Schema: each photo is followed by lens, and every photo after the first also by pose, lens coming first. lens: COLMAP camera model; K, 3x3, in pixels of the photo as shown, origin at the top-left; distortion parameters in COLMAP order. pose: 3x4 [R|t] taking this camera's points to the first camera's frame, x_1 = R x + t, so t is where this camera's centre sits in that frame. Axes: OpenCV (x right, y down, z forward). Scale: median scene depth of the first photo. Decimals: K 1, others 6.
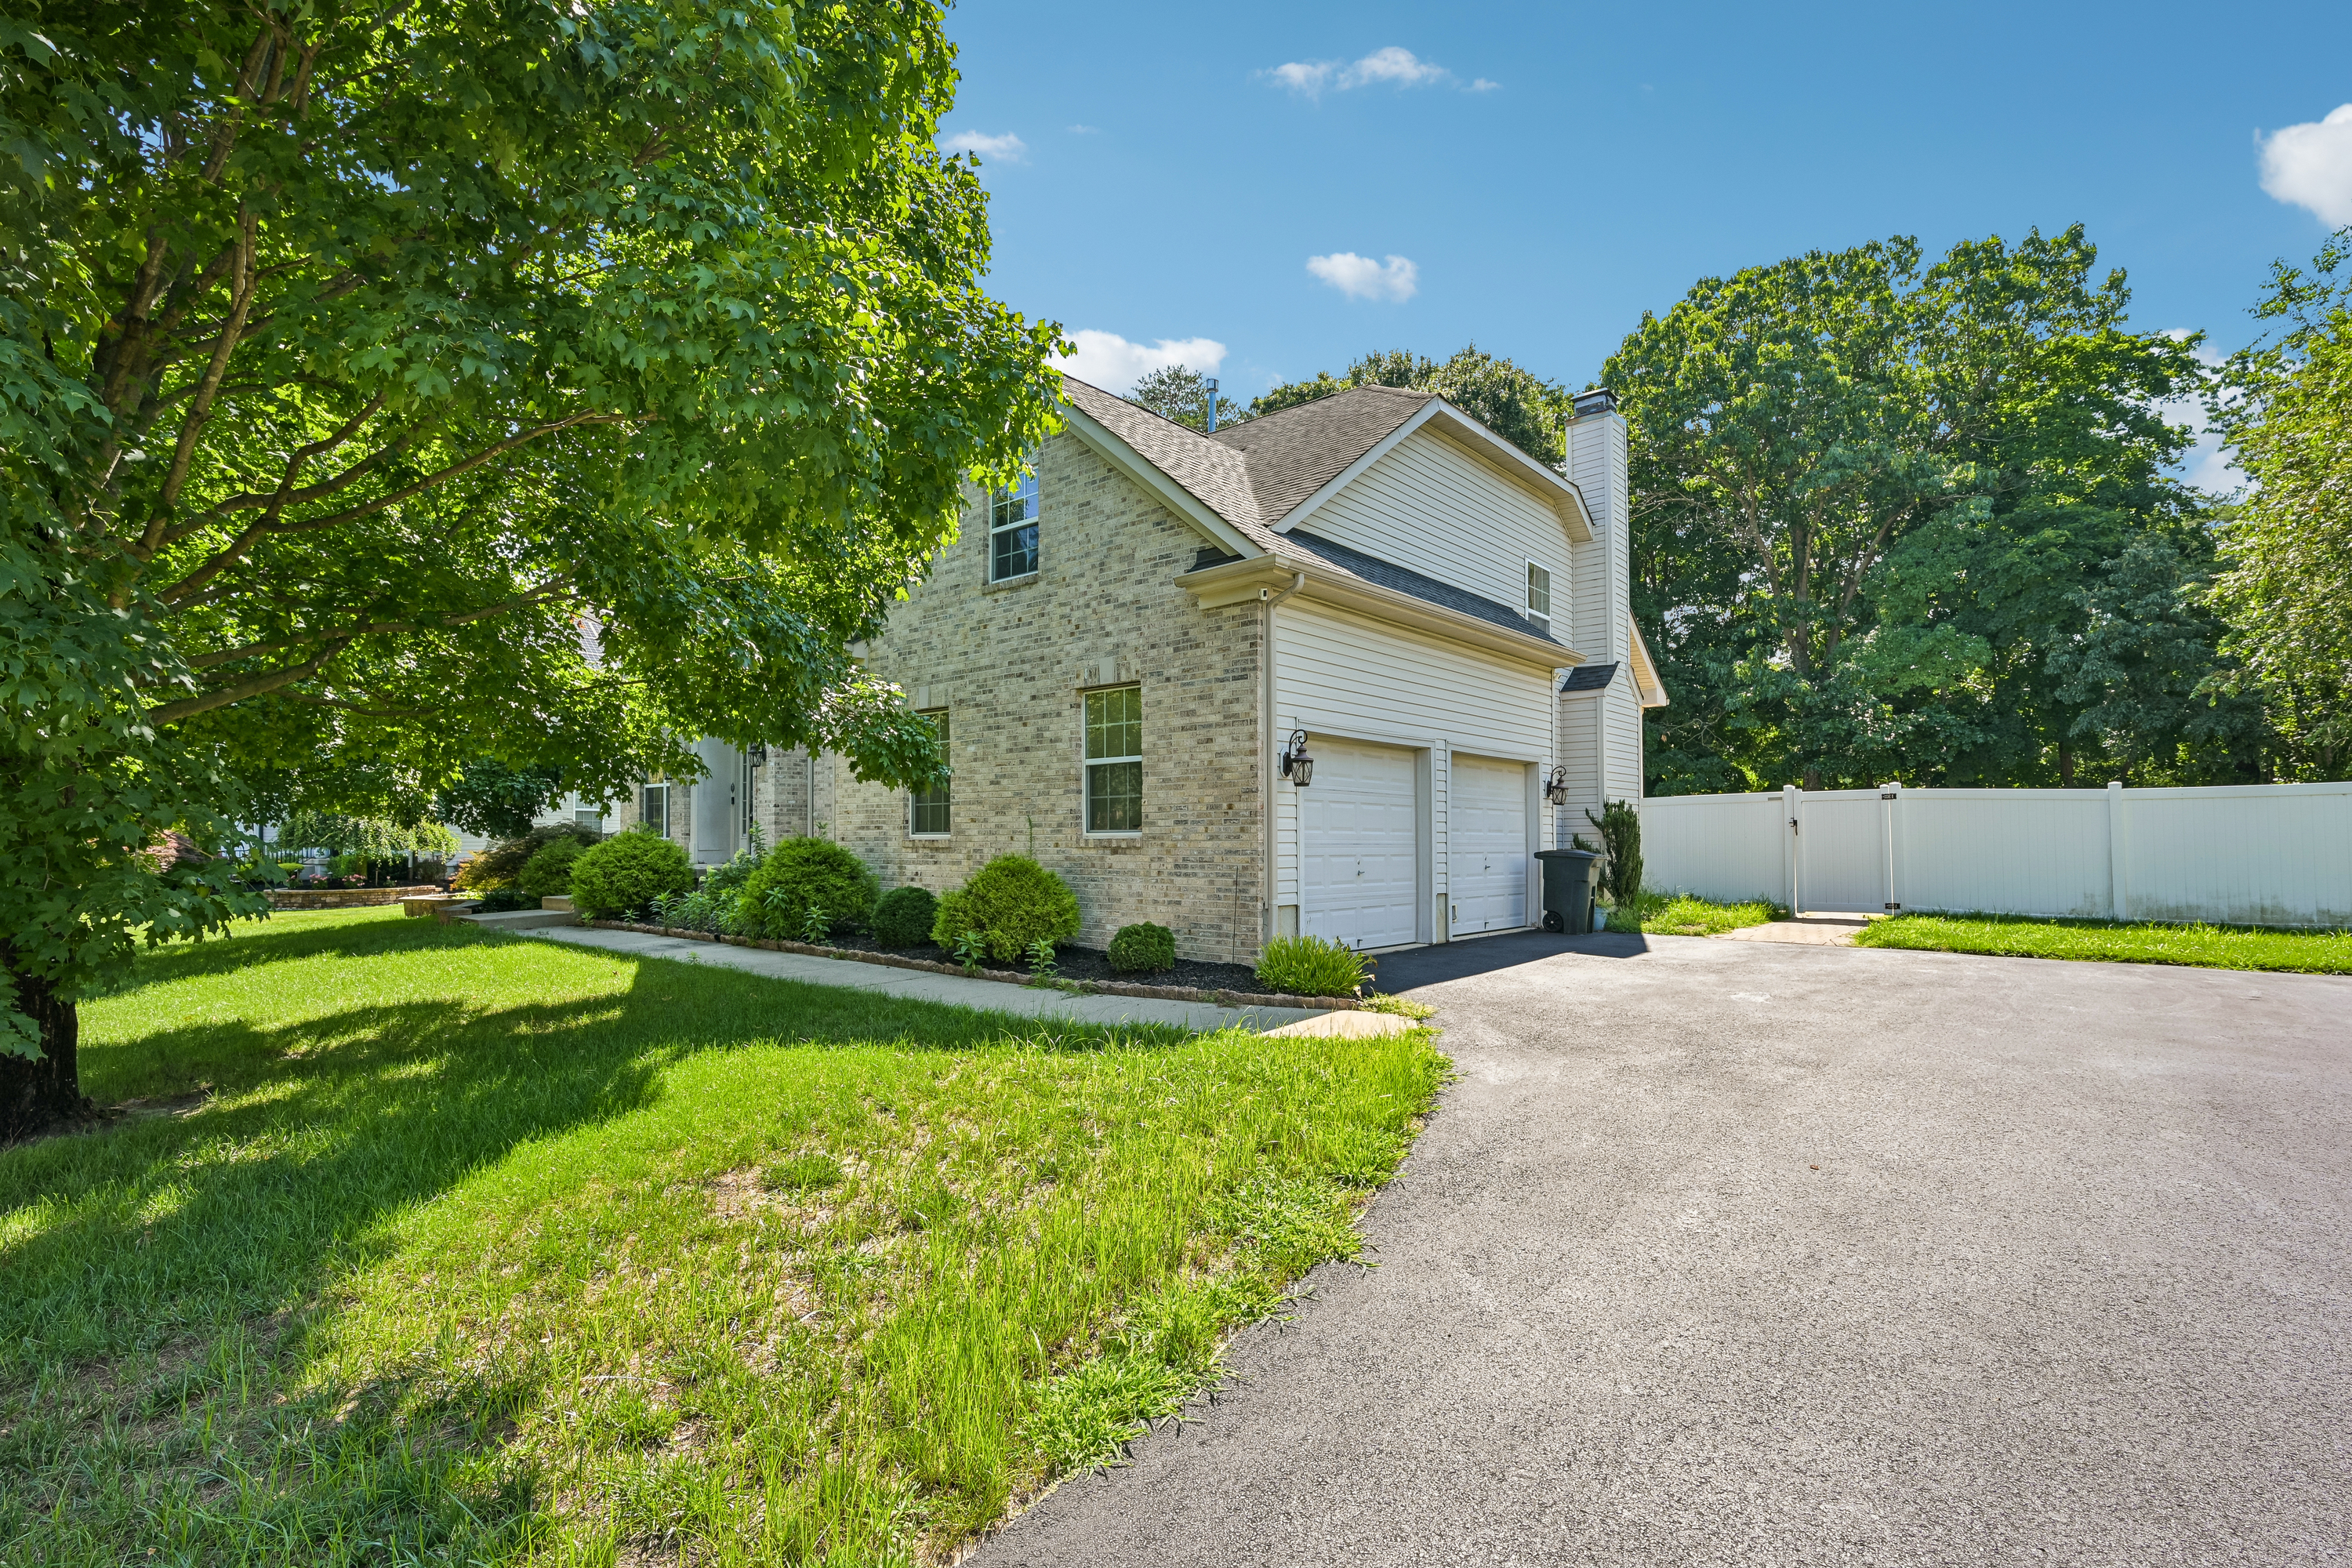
lens RADIAL K [[1094.7, 0, 1171.3], [0, 1094.7, 822.2], [0, 0, 1]] dist [0.025846, 0.000207]
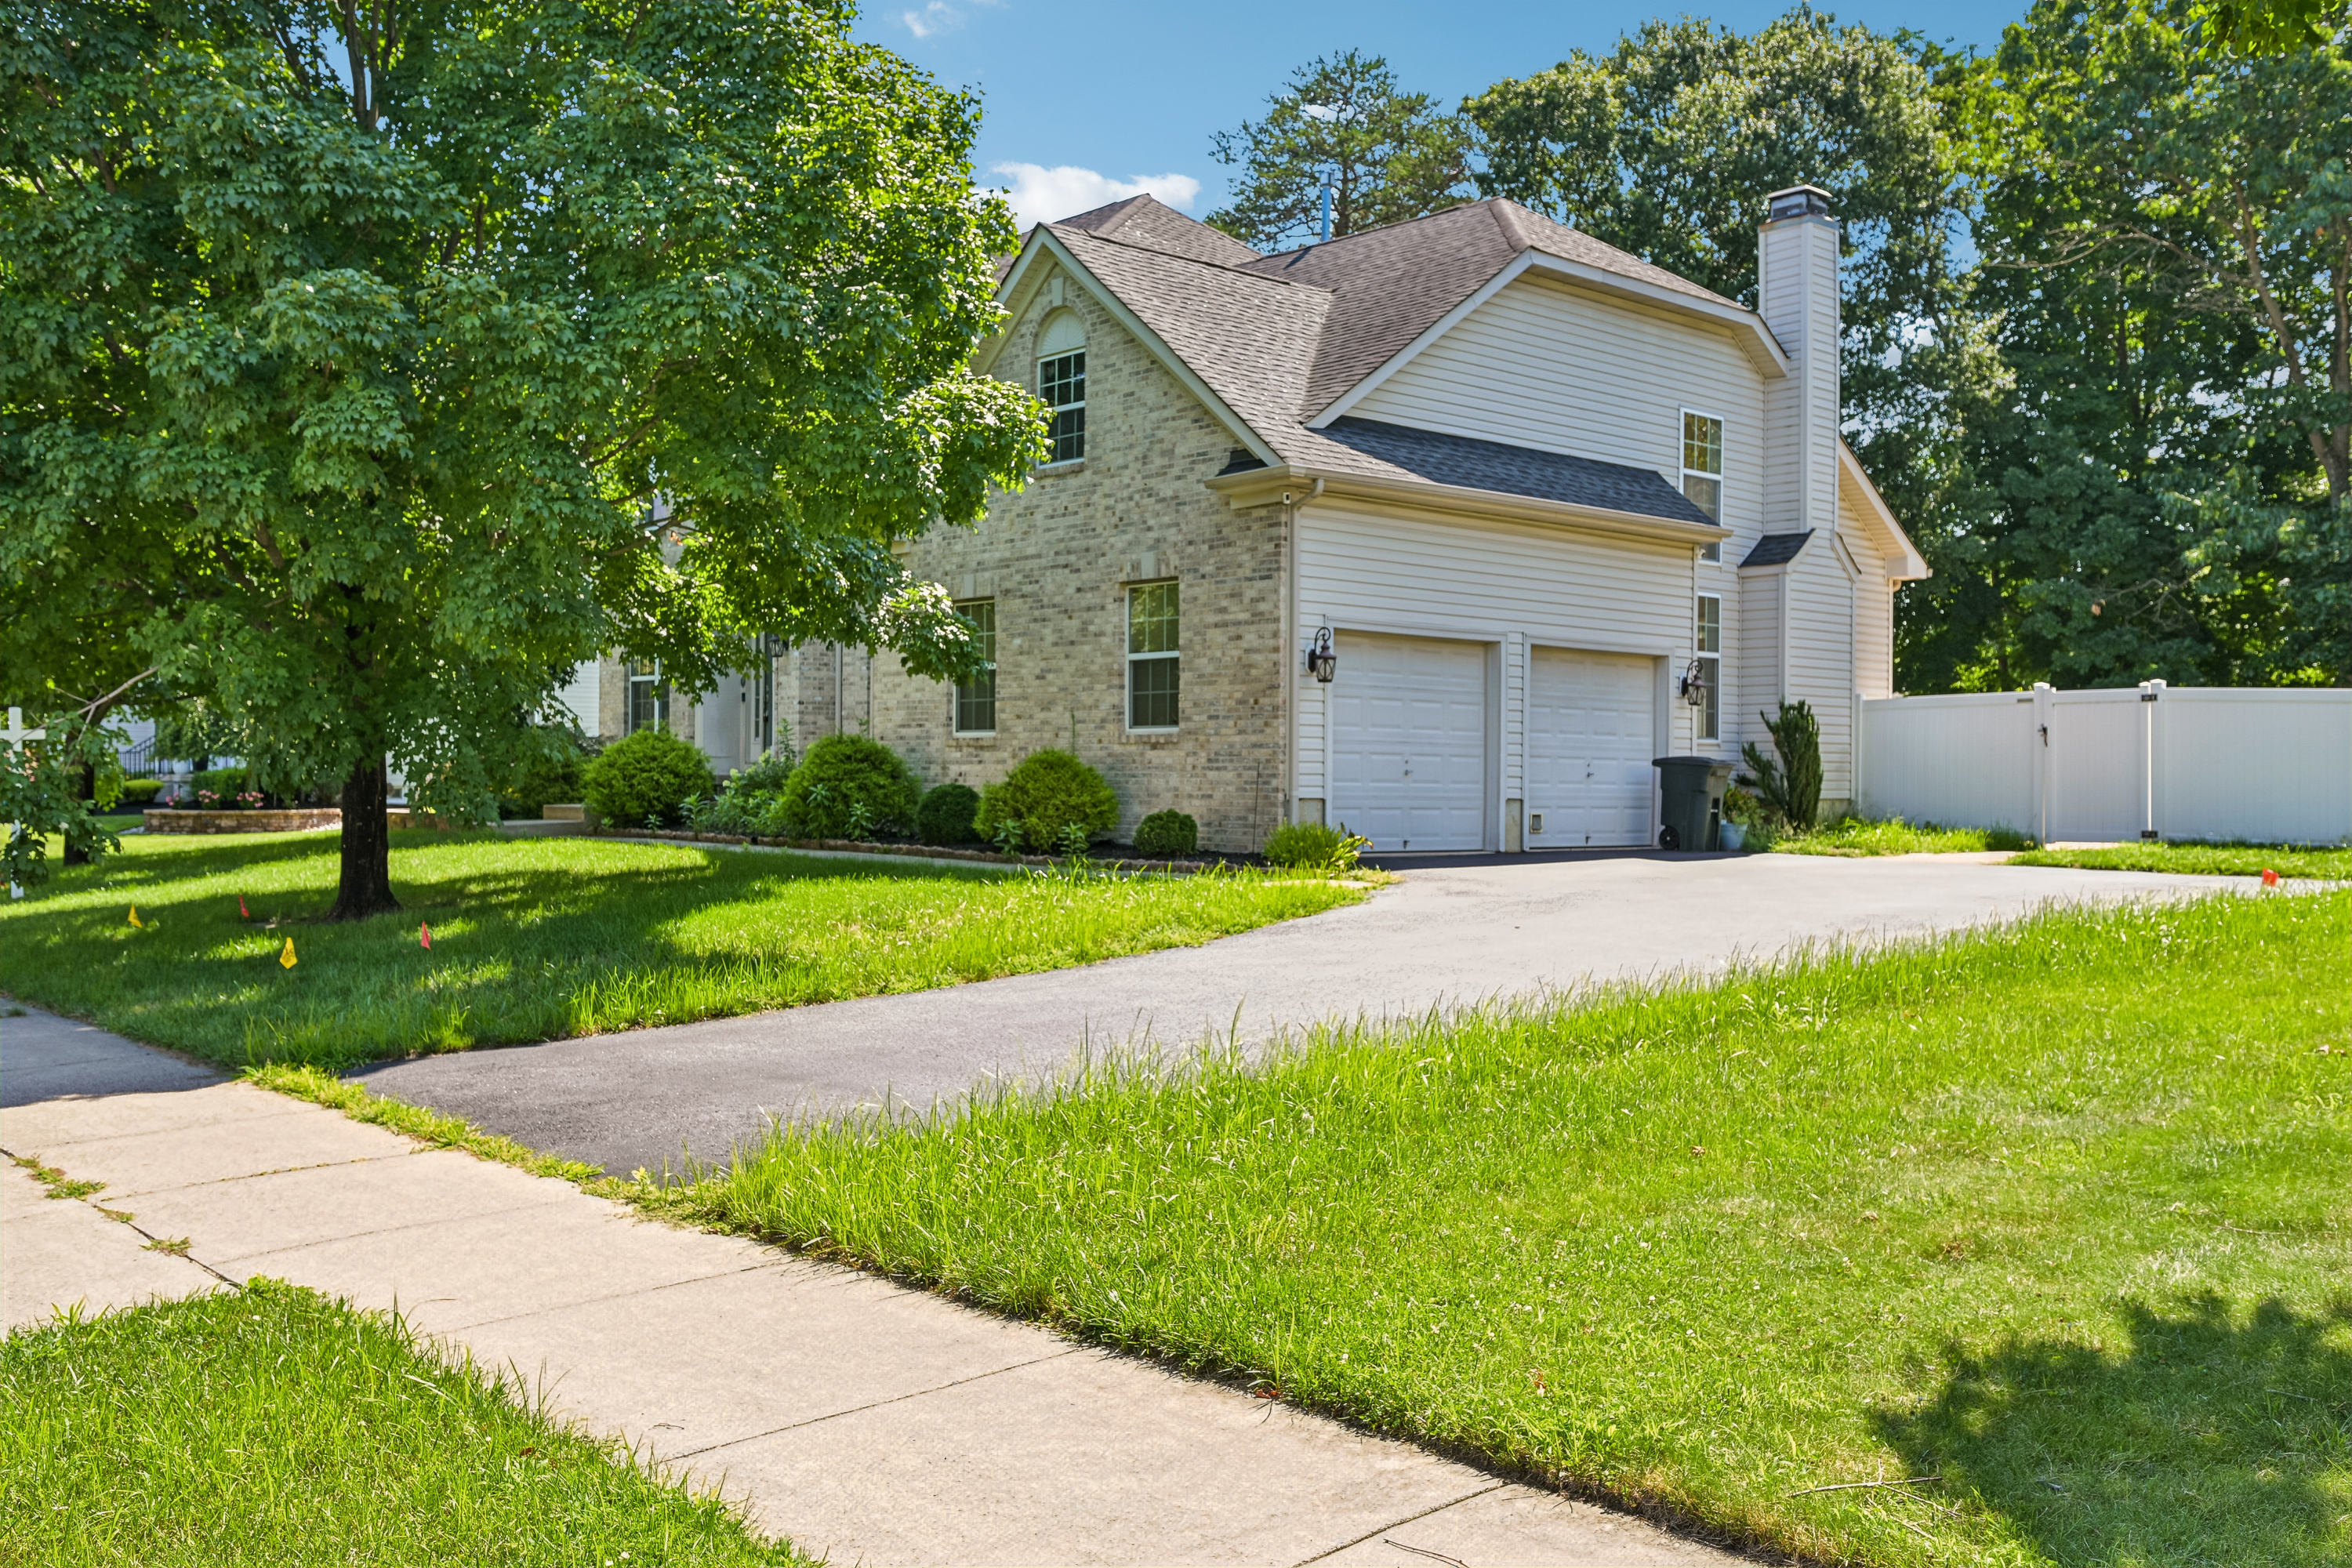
lens RADIAL K [[2021.0, 0, 1173.4], [0, 2021.0, 790.2], [0, 0, 1]] dist [0.077044, -0.007145]
pose [[0.992060, 0.010675, -0.125310, 0.191527], [-0.008143, 0.999753, 0.020700, 0.027128], [0.125500, -0.019515, 0.991902, -0.803250]]
